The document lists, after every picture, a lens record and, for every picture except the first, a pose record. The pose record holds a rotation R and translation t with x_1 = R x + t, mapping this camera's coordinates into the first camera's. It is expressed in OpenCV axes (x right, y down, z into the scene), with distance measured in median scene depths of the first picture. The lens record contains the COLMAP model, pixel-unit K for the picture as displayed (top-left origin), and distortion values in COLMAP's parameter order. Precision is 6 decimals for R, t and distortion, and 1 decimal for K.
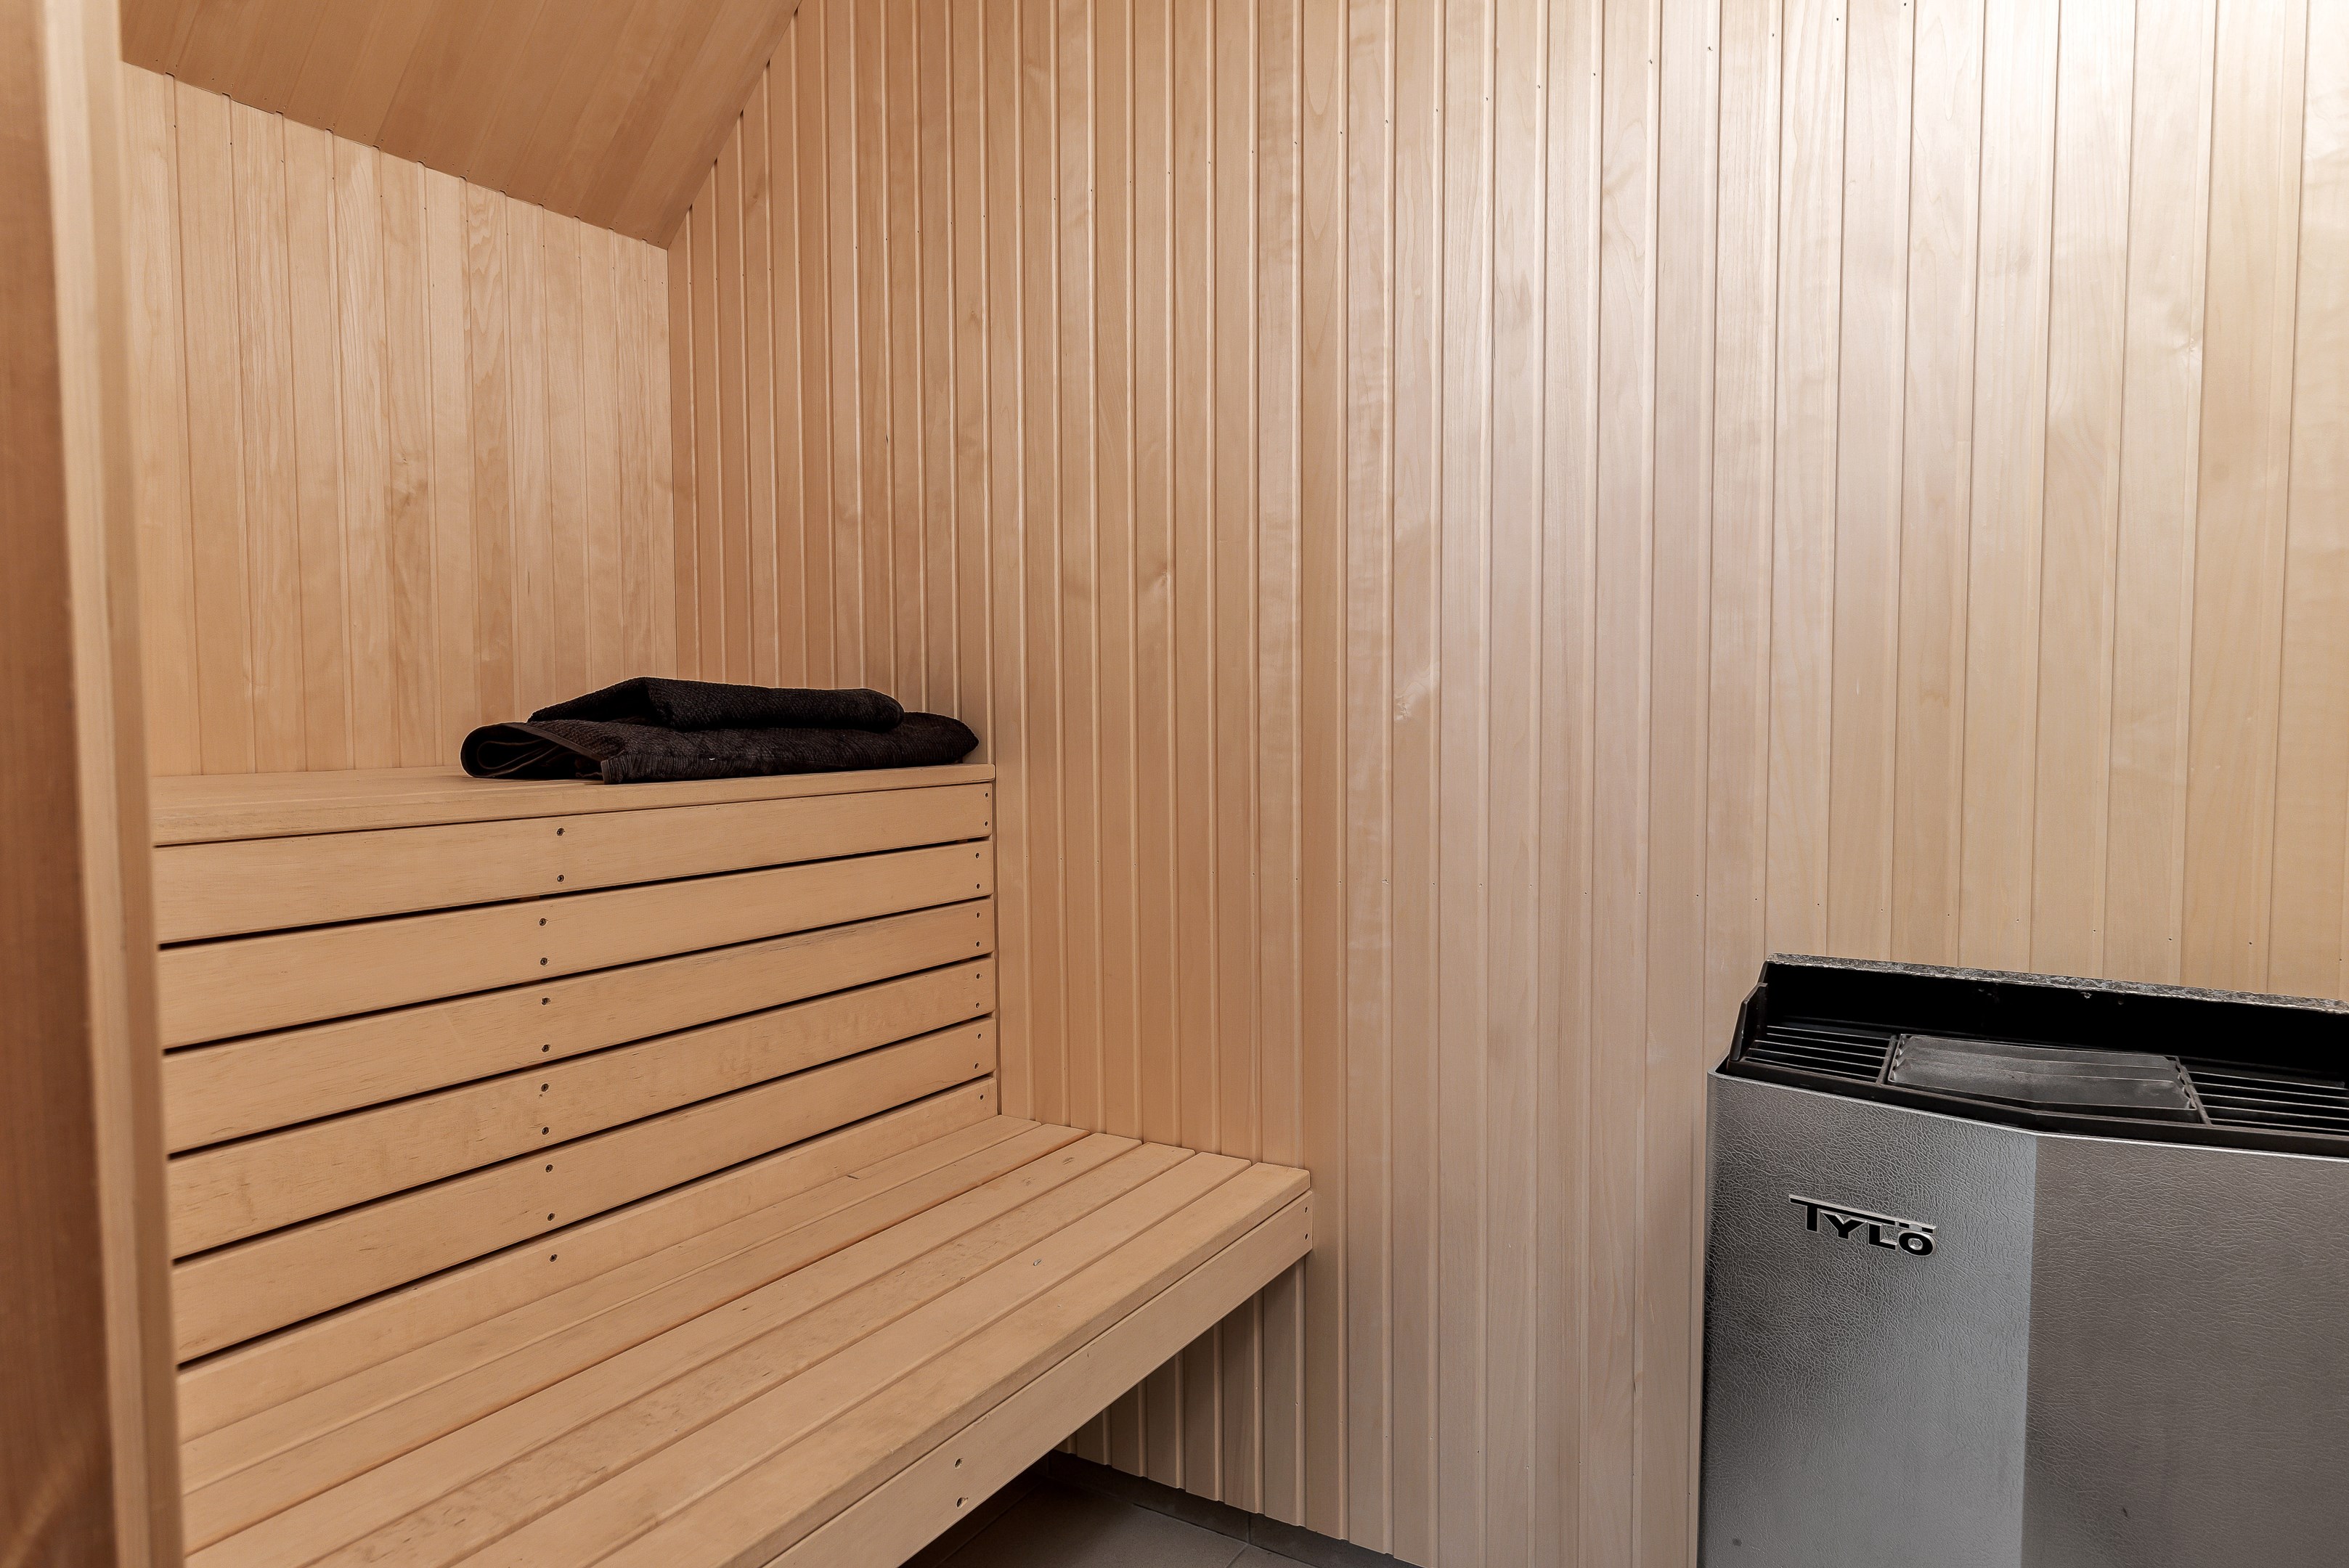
lens RADIAL K [[1404.4, 0, 1174.5], [0, 1404.4, 784.0], [0, 0, 1]] dist [-0.000508, -0.000183]
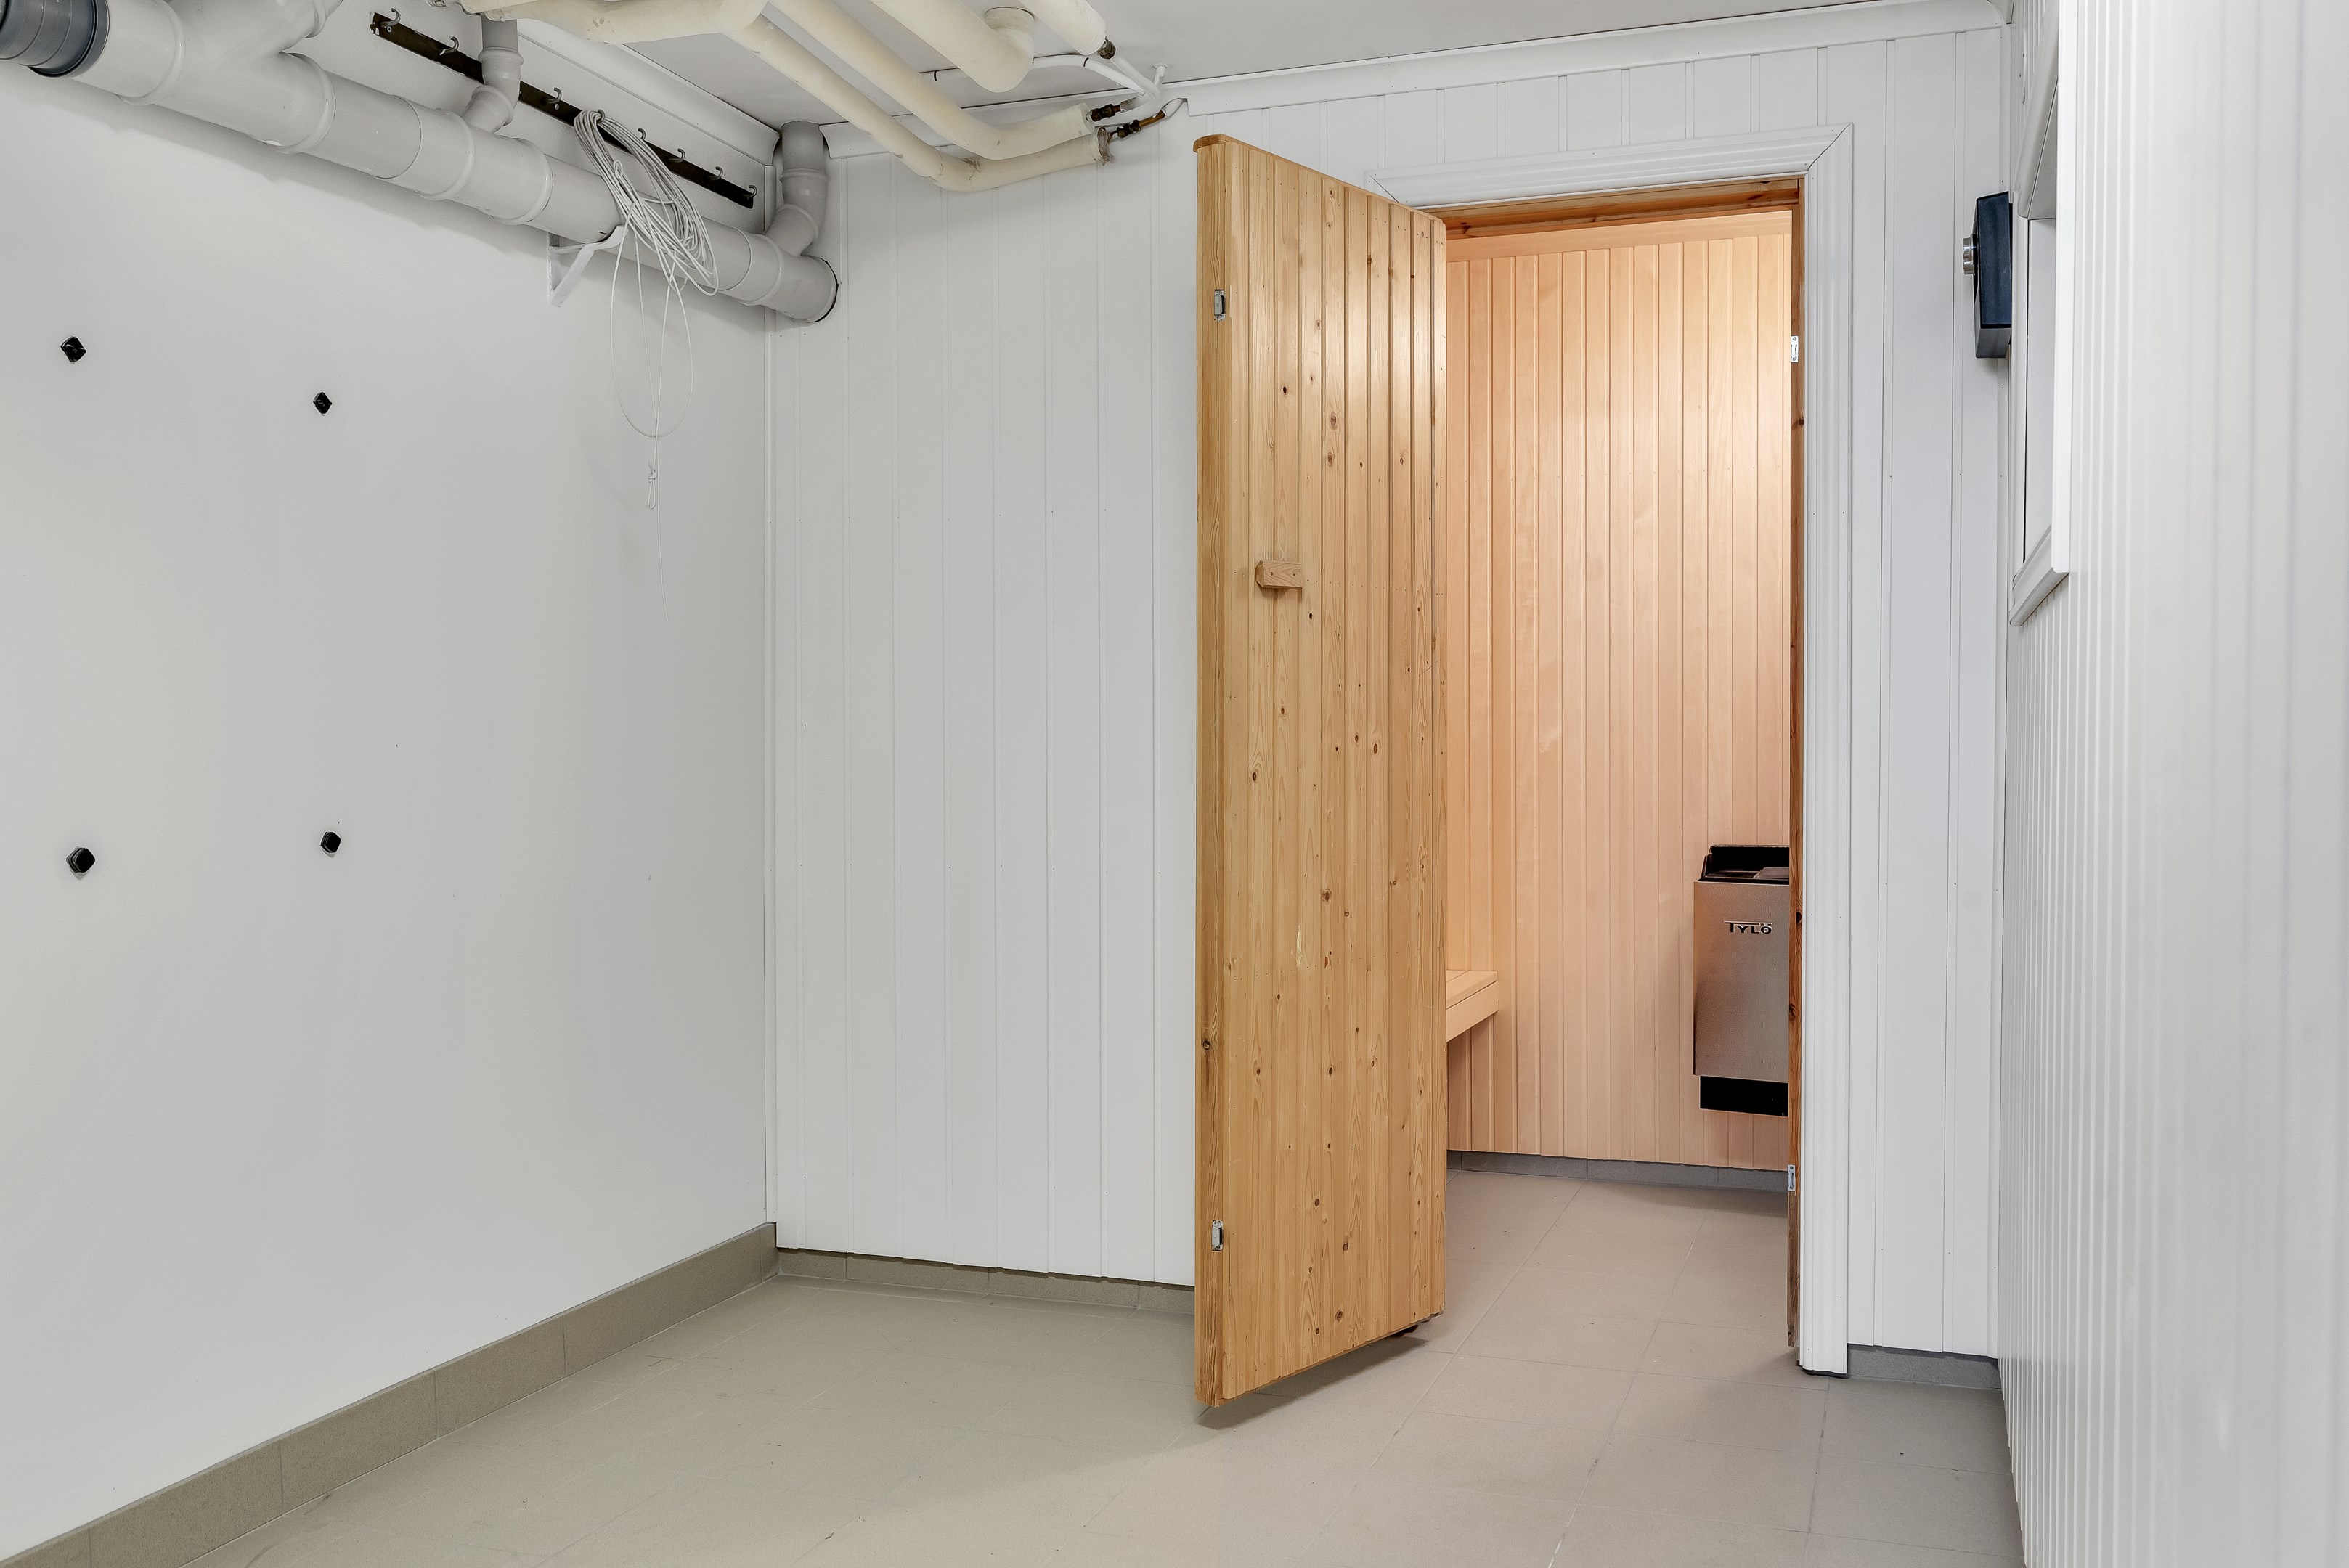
lens RADIAL K [[1967.3, 0, 1187.6], [0, 1967.3, 782.3], [0, 0, 1]] dist [0.000285, 0.005814]
pose [[0.981831, -0.002925, 0.189735, -0.951524], [0.009579, 0.999370, -0.034161, 0.098771], [-0.189515, 0.035358, 0.981241, -1.863611]]
